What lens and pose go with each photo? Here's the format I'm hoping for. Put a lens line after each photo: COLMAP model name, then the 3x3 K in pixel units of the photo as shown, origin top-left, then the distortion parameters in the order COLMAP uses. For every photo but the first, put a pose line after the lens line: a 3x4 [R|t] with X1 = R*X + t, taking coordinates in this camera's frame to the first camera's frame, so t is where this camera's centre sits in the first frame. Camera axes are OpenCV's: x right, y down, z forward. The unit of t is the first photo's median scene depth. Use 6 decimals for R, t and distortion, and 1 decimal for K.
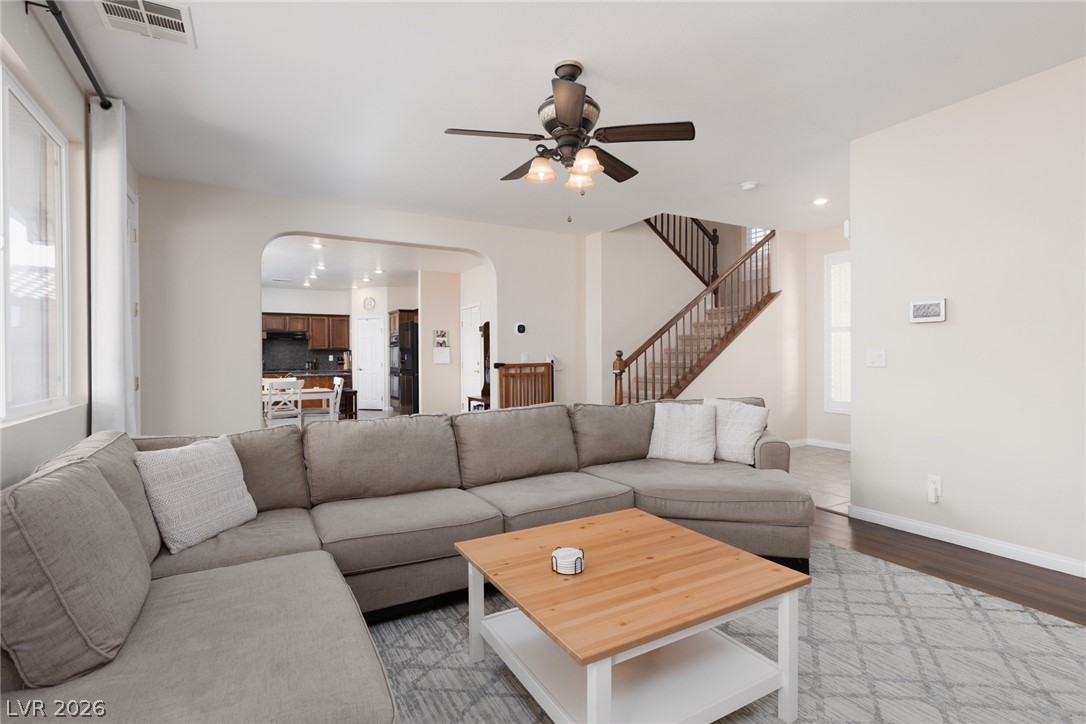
lens RADIAL K [[515.1, 0, 549.0], [0, 515.1, 358.4], [0, 0, 1]] dist [0.004544, 0.000404]
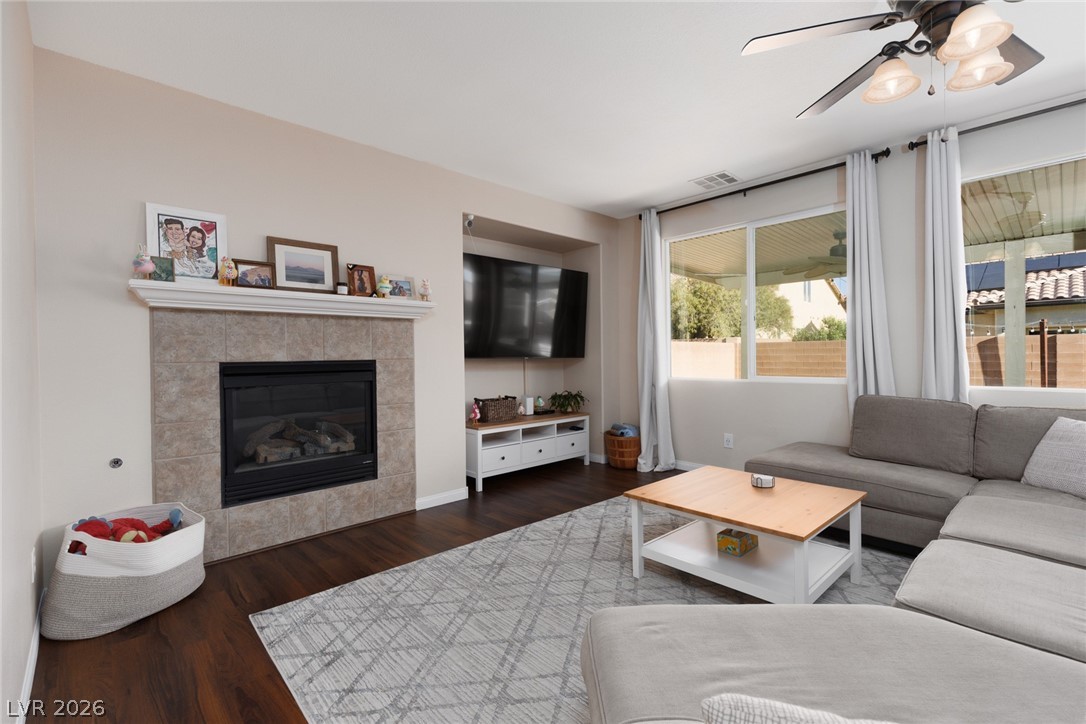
lens RADIAL K [[489.0, 0, 551.4], [0, 489.0, 355.2], [0, 0, 1]] dist [0.008083, -0.000937]
pose [[-0.971466, 0.015369, -0.236680, 0.191728], [0.013768, 0.999870, 0.008416, -0.005207], [0.236779, 0.004917, -0.971551, 0.430676]]
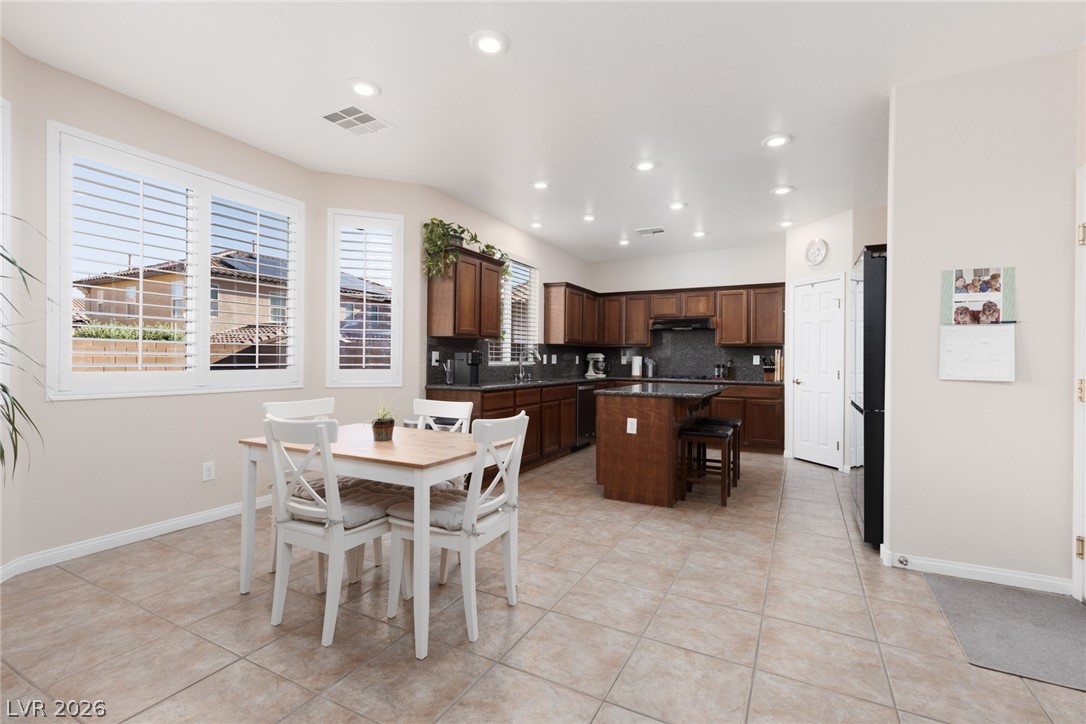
lens RADIAL K [[489.0, 0, 543.6], [0, 489.0, 358.3], [0, 0, 1]] dist [0.008083, -0.000937]
pose [[0.532456, 0.010774, -0.846389, -0.103815], [-0.017157, 0.999851, 0.001934, 0.000597], [0.846284, 0.013491, 0.532561, 0.644456]]
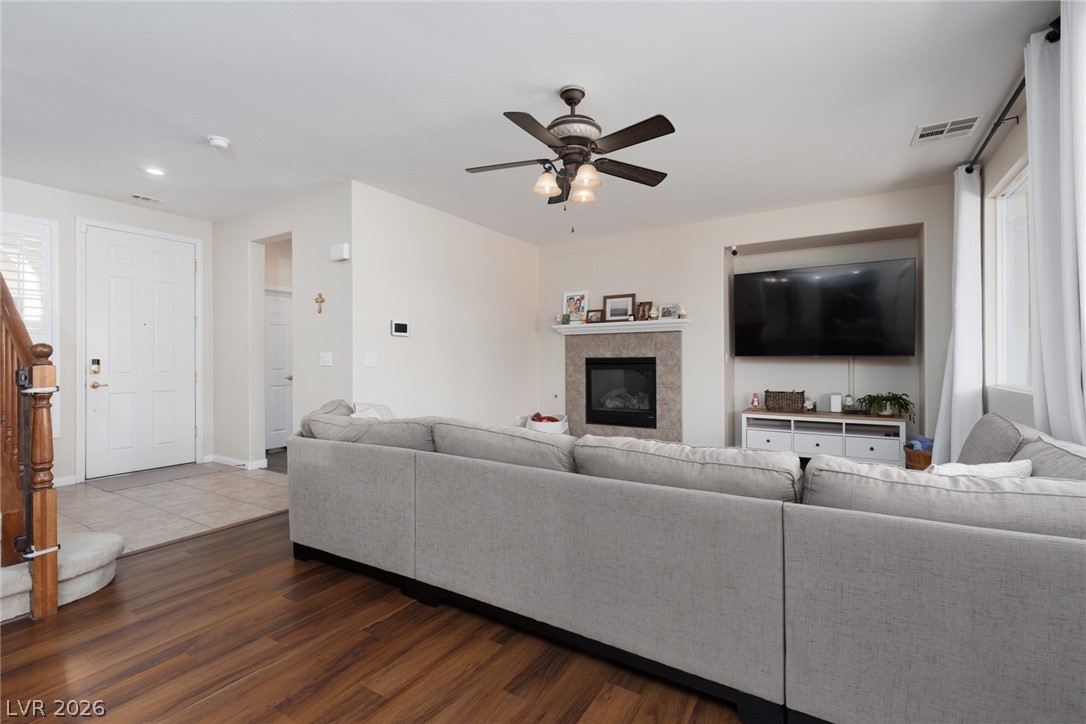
lens RADIAL K [[489.0, 0, 546.1], [0, 489.0, 363.6], [0, 0, 1]] dist [0.008083, -0.000937]
pose [[-0.468644, 0.002664, 0.883383, -0.245559], [0.012957, 0.999909, 0.003858, 0.003515], [-0.883292, 0.013254, -0.468636, 0.449176]]
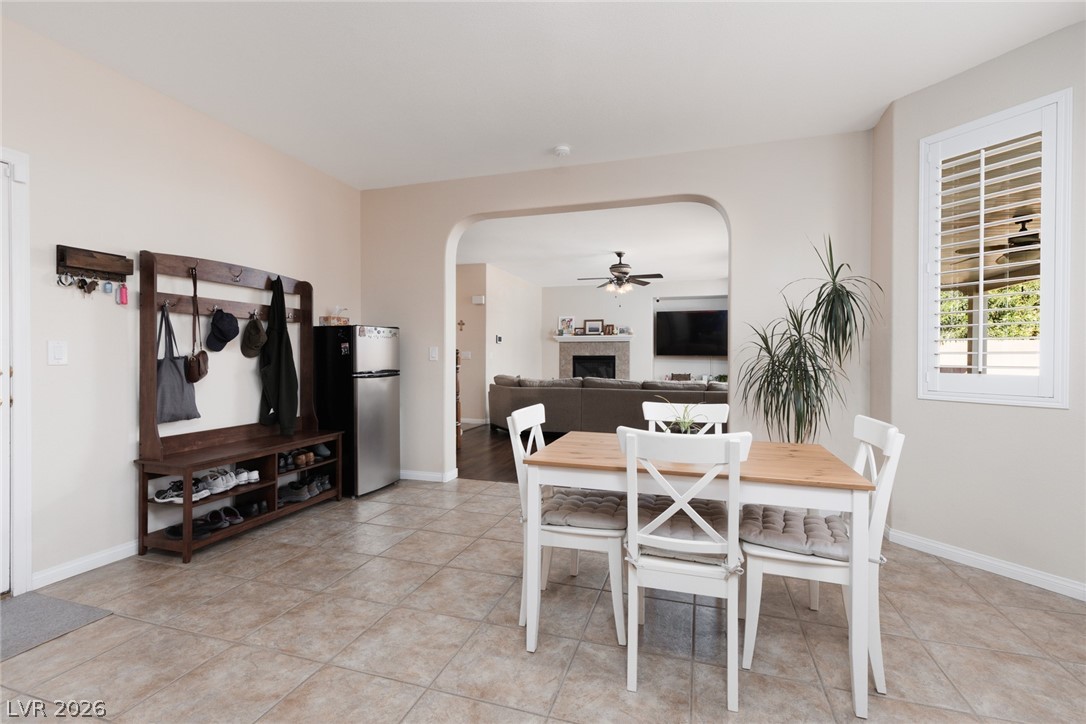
lens RADIAL K [[489.0, 0, 534.6], [0, 489.0, 368.8], [0, 0, 1]] dist [0.008083, -0.000937]
pose [[-0.653236, -0.011922, 0.757060, -0.485921], [0.007381, 0.999728, 0.022112, 0.003741], [-0.757118, 0.020032, -0.652971, 0.900631]]
